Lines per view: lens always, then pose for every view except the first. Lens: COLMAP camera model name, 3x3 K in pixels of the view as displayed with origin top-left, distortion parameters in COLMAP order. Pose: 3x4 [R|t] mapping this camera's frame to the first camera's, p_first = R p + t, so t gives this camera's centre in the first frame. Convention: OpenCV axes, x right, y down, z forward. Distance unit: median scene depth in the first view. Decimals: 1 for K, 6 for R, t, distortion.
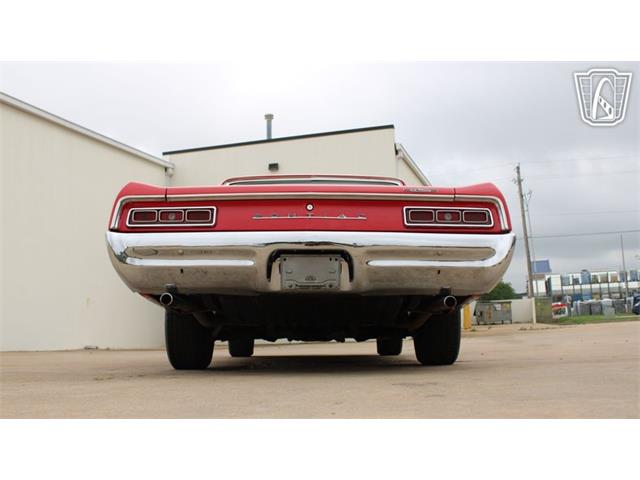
lens RADIAL K [[679.4, 0, 320.0], [0, 679.4, 240.0], [0, 0, 1]] dist [-0.123166, 0.158885]
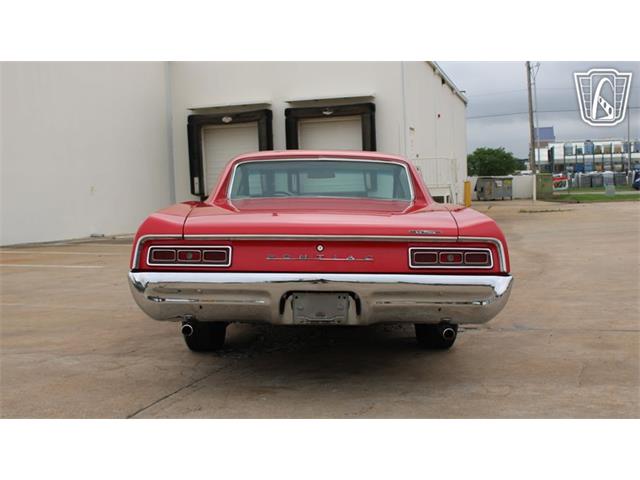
lens RADIAL K [[679.4, 0, 320.0], [0, 679.4, 240.0], [0, 0, 1]] dist [-0.123166, 0.158885]
pose [[0.999970, 0.007711, -0.001042, -0.014135], [-0.007365, 0.981167, 0.193021, -0.263362], [0.002510, -0.193008, 0.981194, -0.033735]]
